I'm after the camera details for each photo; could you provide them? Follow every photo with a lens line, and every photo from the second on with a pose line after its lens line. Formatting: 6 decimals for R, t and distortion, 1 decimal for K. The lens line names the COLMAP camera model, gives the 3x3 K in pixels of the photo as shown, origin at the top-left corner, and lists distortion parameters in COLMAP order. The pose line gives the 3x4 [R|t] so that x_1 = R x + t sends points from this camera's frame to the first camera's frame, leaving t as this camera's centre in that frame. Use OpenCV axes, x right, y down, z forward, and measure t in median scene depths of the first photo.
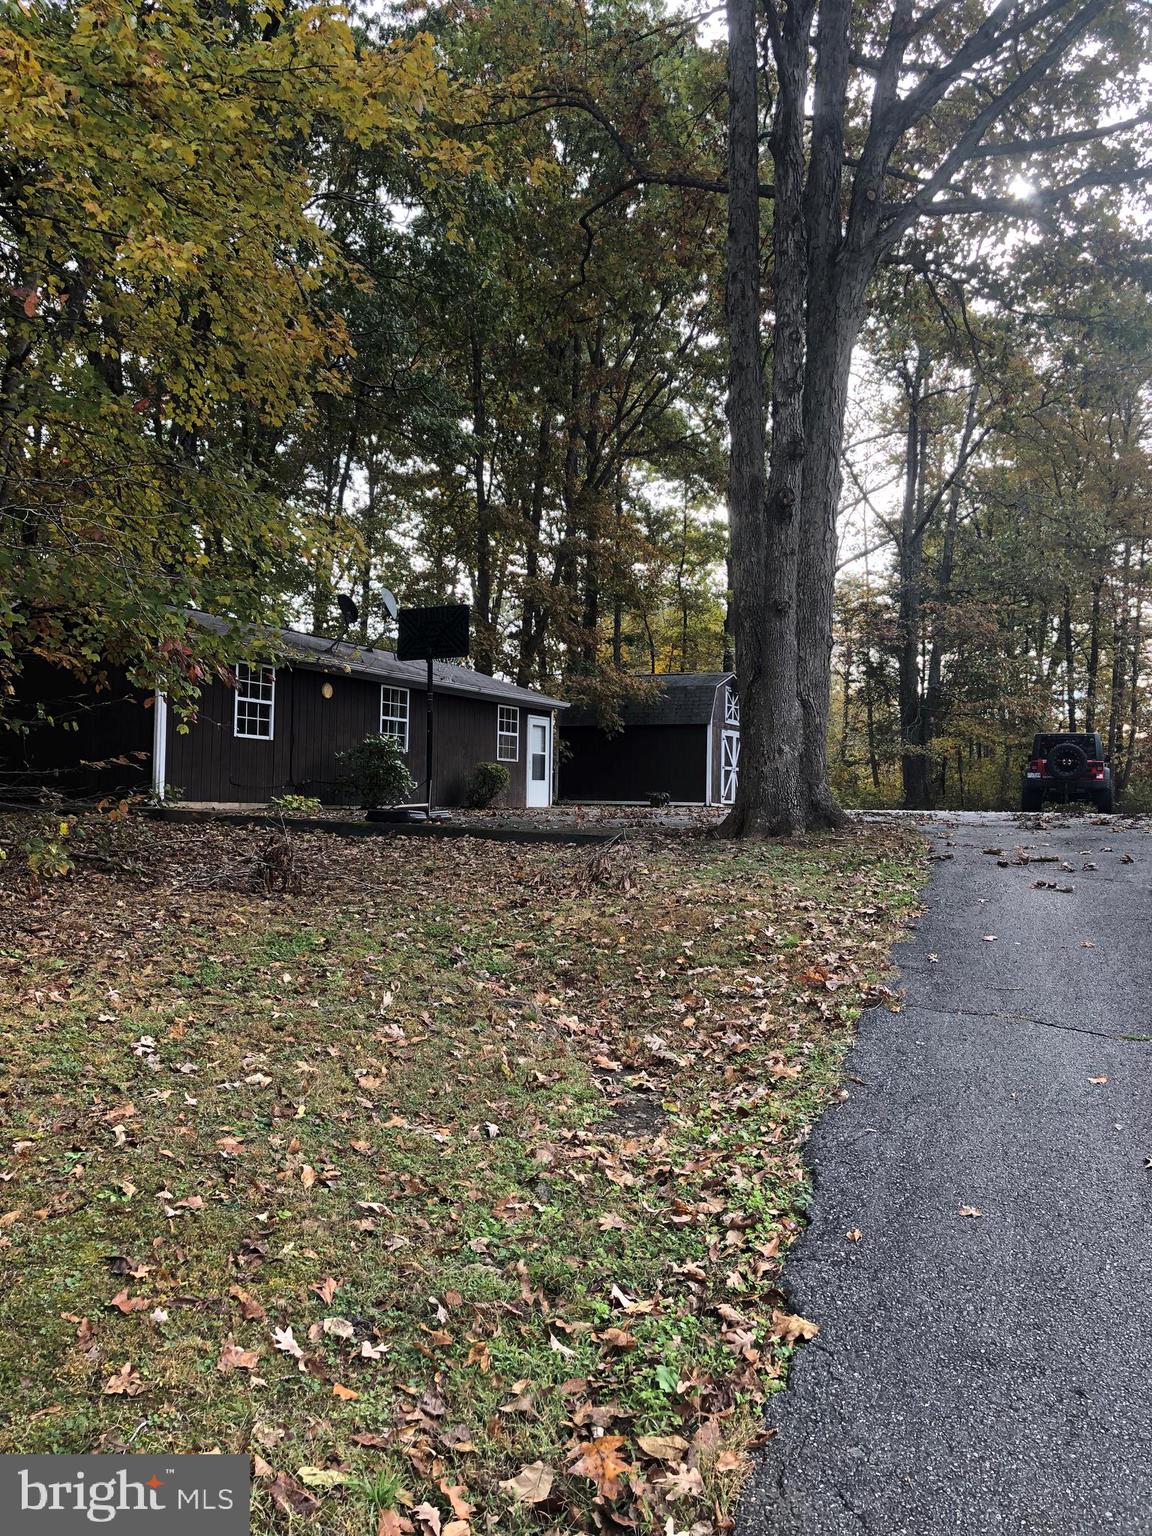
lens RADIAL K [[1248.3, 0, 571.5], [0, 1248.3, 765.0], [0, 0, 1]] dist [0.009771, 0.014492]
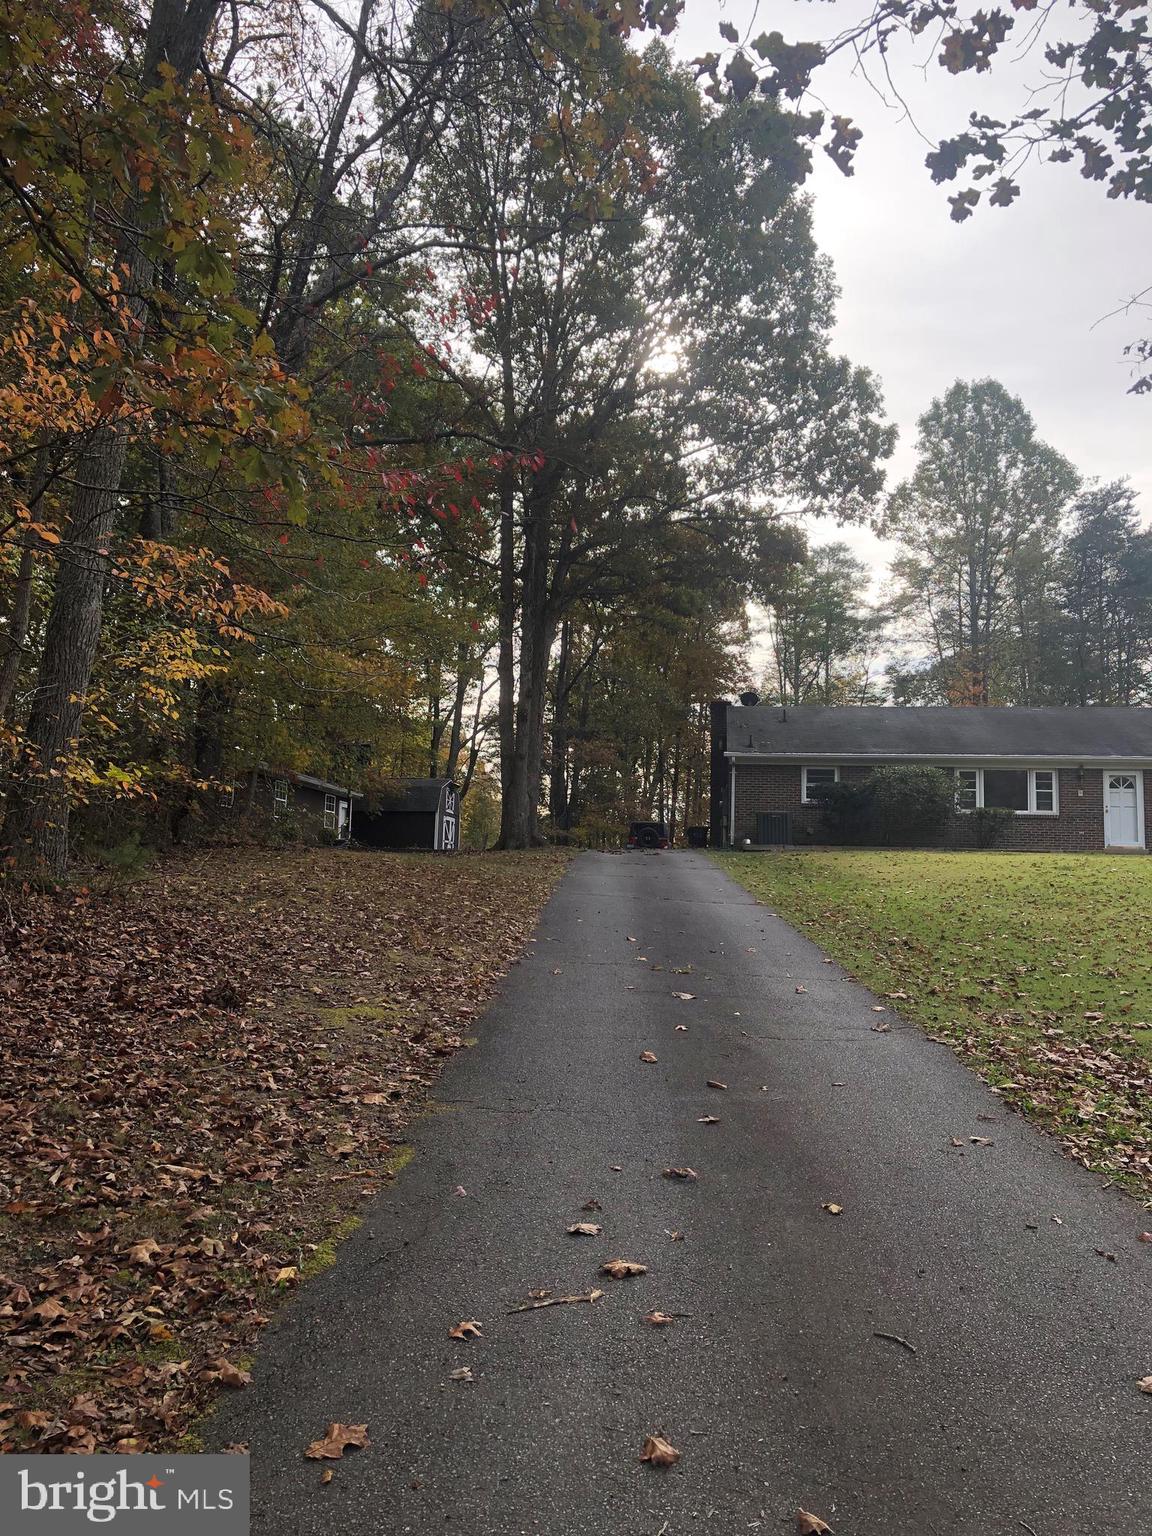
lens RADIAL K [[1248.8, 0, 575.3], [0, 1248.8, 818.0], [0, 0, 1]] dist [-0.001350, -0.004415]
pose [[0.958162, 0.035935, 0.283962, -0.193753], [-0.024562, 0.998751, -0.043511, 0.044394], [-0.285171, 0.034716, 0.957848, -0.629065]]
